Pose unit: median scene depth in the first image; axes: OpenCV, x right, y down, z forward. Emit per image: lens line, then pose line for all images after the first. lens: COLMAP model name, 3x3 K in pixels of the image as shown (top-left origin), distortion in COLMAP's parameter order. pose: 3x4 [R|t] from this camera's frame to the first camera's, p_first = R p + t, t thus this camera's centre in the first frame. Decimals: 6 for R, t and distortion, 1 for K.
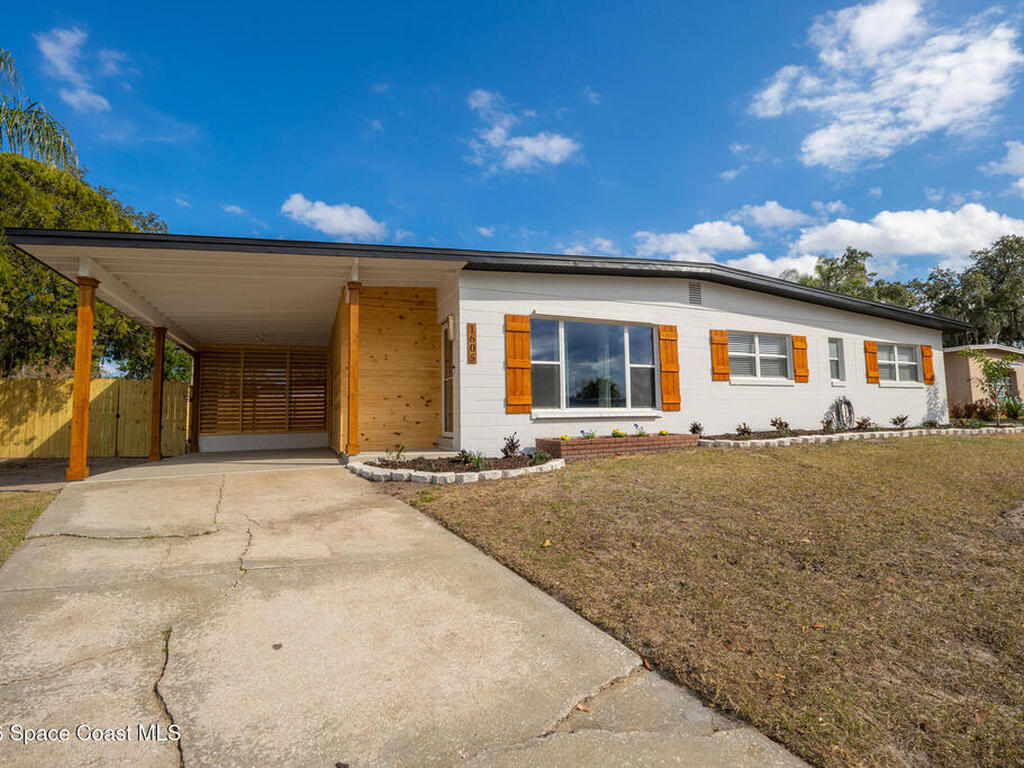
lens RADIAL K [[489.2, 0, 506.3], [0, 489.2, 382.8], [0, 0, 1]] dist [-0.015395, -0.005258]
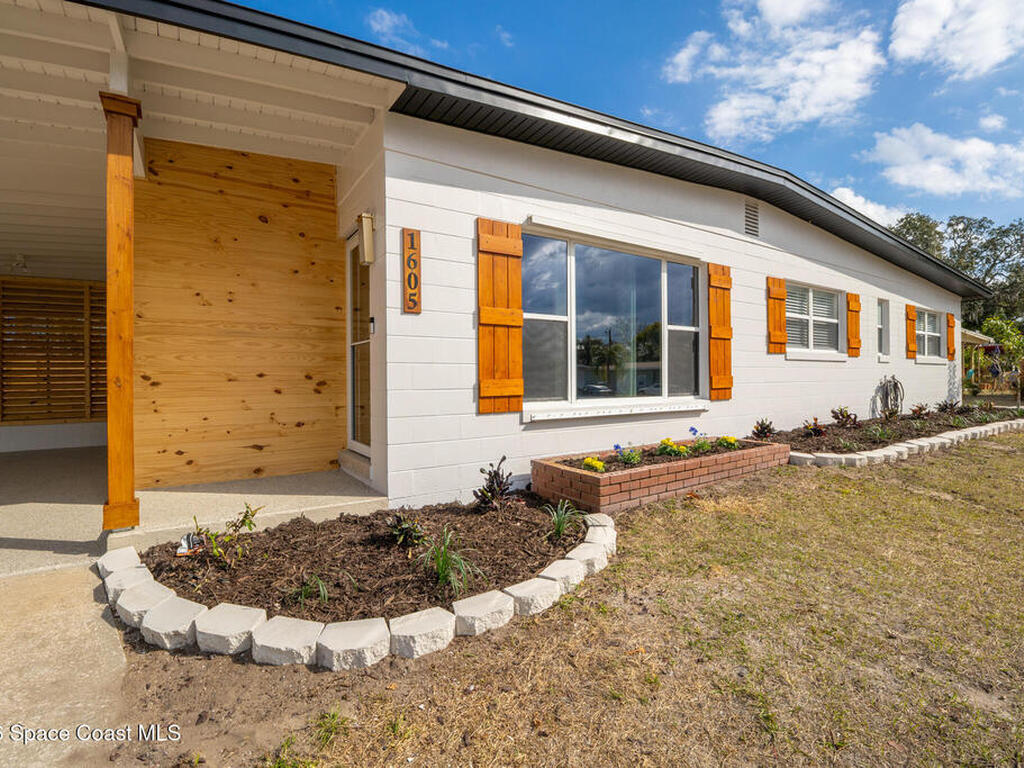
lens RADIAL K [[489.2, 0, 506.3], [0, 489.2, 382.8], [0, 0, 1]] dist [-0.015395, -0.005258]
pose [[0.983027, 0.007729, 0.183296, -0.054753], [-0.022755, 0.996534, 0.080013, -0.009794], [-0.182042, -0.082826, 0.979796, 0.418757]]
